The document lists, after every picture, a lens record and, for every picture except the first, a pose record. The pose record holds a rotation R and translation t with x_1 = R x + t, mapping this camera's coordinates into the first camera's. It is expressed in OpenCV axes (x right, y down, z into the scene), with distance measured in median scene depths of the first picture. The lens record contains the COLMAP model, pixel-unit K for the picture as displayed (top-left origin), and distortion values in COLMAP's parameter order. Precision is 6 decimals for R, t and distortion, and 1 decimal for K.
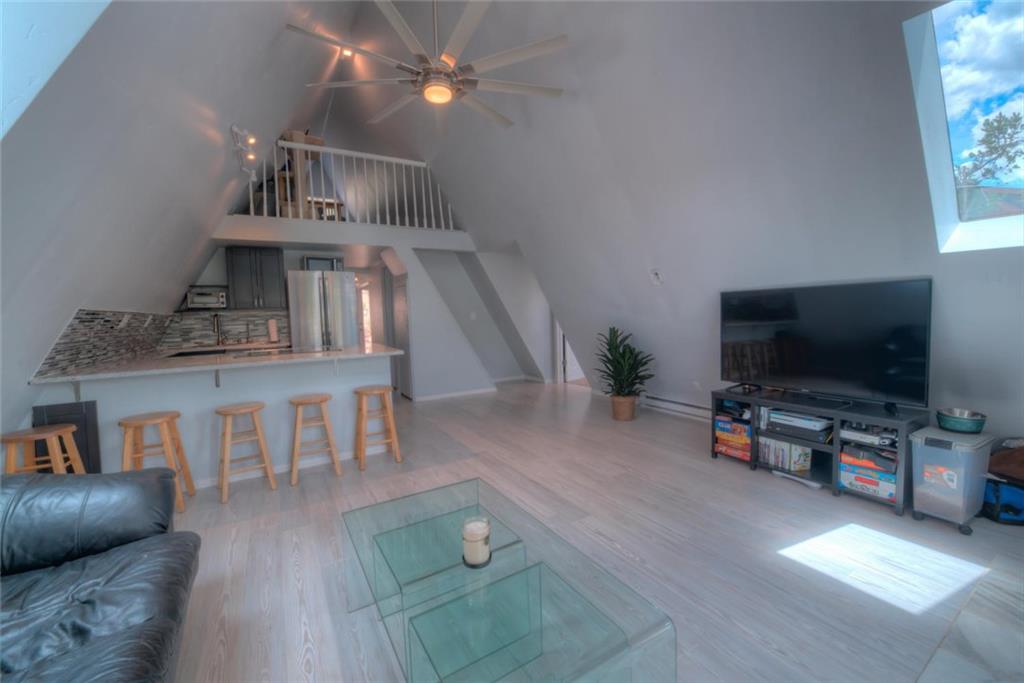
lens RADIAL K [[411.8, 0, 515.8], [0, 411.8, 338.7], [0, 0, 1]] dist [-0.002054, -0.000349]
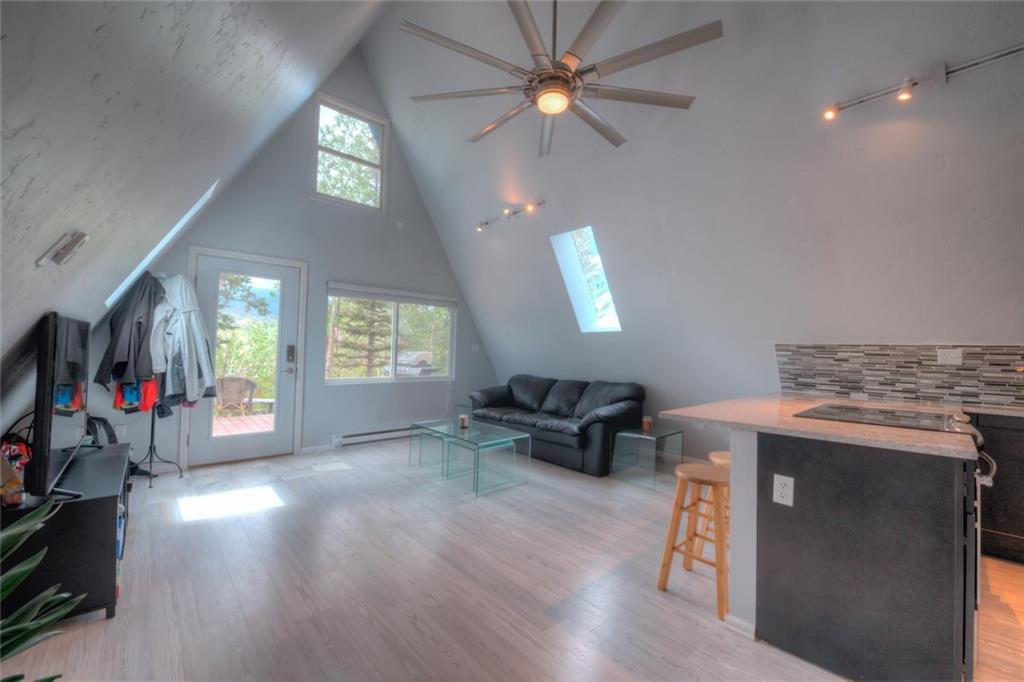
lens RADIAL K [[417.3, 0, 516.7], [0, 417.3, 346.0], [0, 0, 1]] dist [-0.001862, -0.000309]
pose [[-0.978859, 0.005200, -0.204472, 0.041002], [-0.006716, 0.998321, 0.057540, -0.071898], [0.204428, 0.057697, -0.977180, 1.113919]]
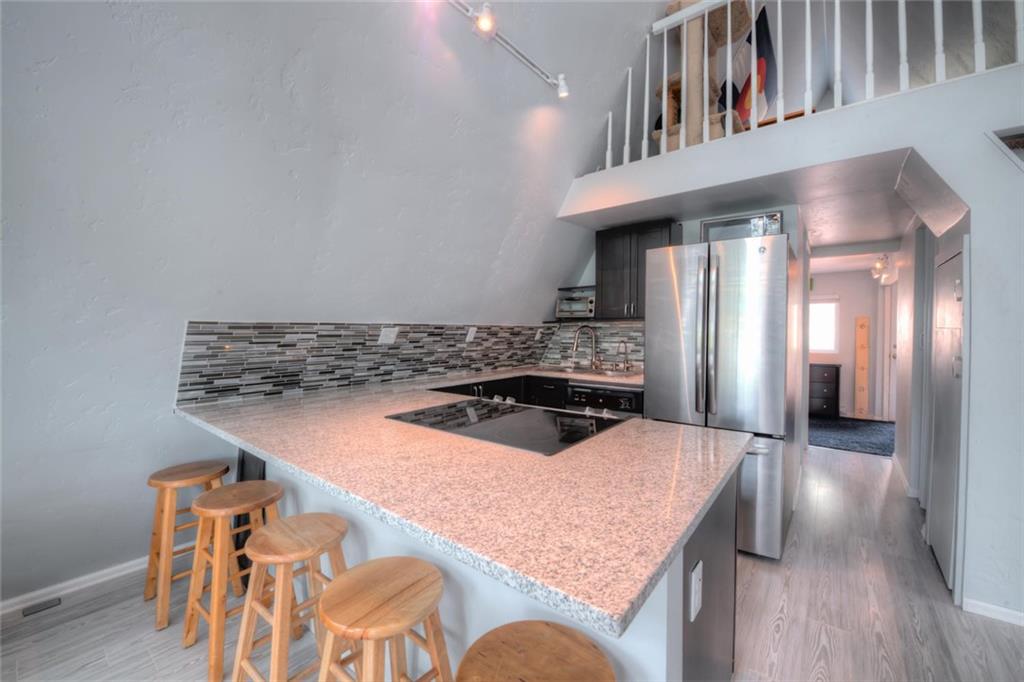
lens RADIAL K [[411.8, 0, 515.8], [0, 411.8, 338.2], [0, 0, 1]] dist [-0.002054, -0.000349]
pose [[0.363477, 0.052327, -0.930132, -0.097637], [-0.069942, 0.997136, 0.028765, -0.052642], [0.928974, 0.054600, 0.366096, 0.641387]]
